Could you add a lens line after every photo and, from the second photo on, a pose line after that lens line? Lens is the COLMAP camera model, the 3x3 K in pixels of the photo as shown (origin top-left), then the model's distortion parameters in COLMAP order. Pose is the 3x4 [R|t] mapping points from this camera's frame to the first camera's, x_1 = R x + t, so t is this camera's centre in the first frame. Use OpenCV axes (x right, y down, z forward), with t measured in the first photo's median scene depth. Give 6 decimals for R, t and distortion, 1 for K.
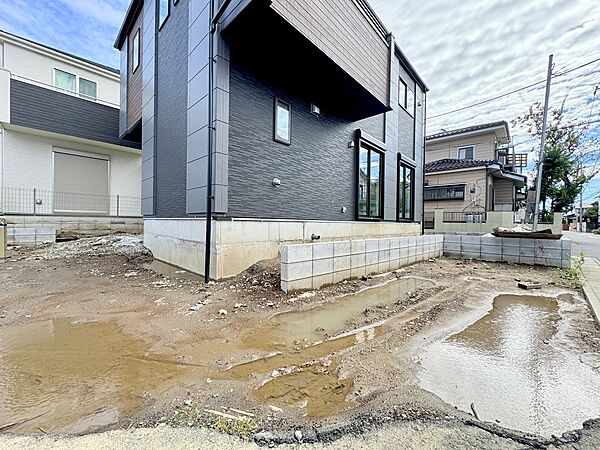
lens RADIAL K [[240.4, 0, 299.2], [0, 240.4, 224.9], [0, 0, 1]] dist [-0.002213, 0.000443]
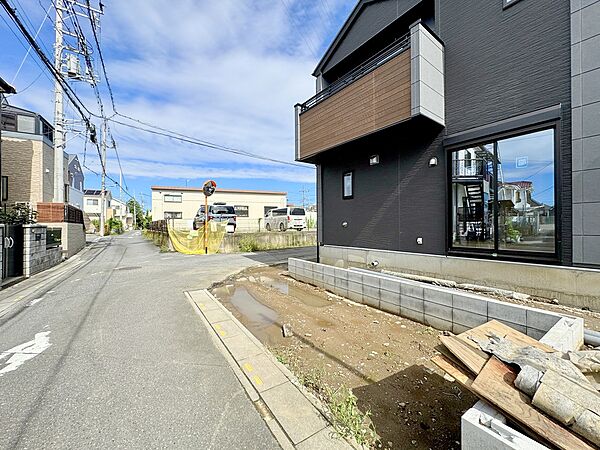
lens RADIAL K [[240.4, 0, 301.4], [0, 240.4, 226.4], [0, 0, 1]] dist [-0.002213, 0.000443]
pose [[-0.165406, -0.008399, -0.986190, 1.302976], [-0.003908, 0.999961, -0.007861, -0.123069], [0.986218, 0.002554, -0.165432, 0.810717]]
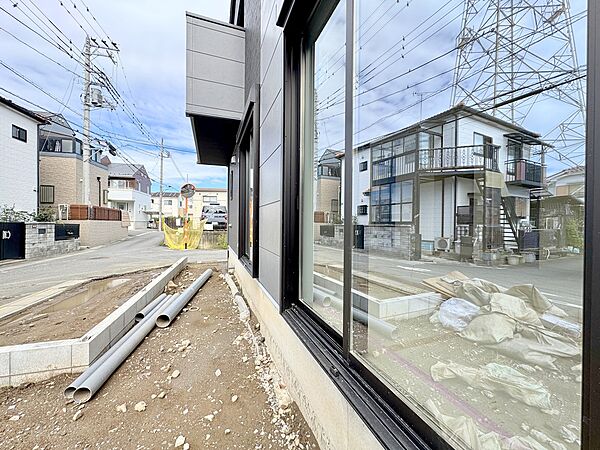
lens RADIAL K [[240.4, 0, 300.6], [0, 240.4, 222.3], [0, 0, 1]] dist [-0.002213, 0.000443]
pose [[-0.429843, -0.021140, -0.902656, 1.184301], [-0.020165, 0.999701, -0.013810, -0.132784], [0.902678, 0.012265, -0.430141, 1.136620]]
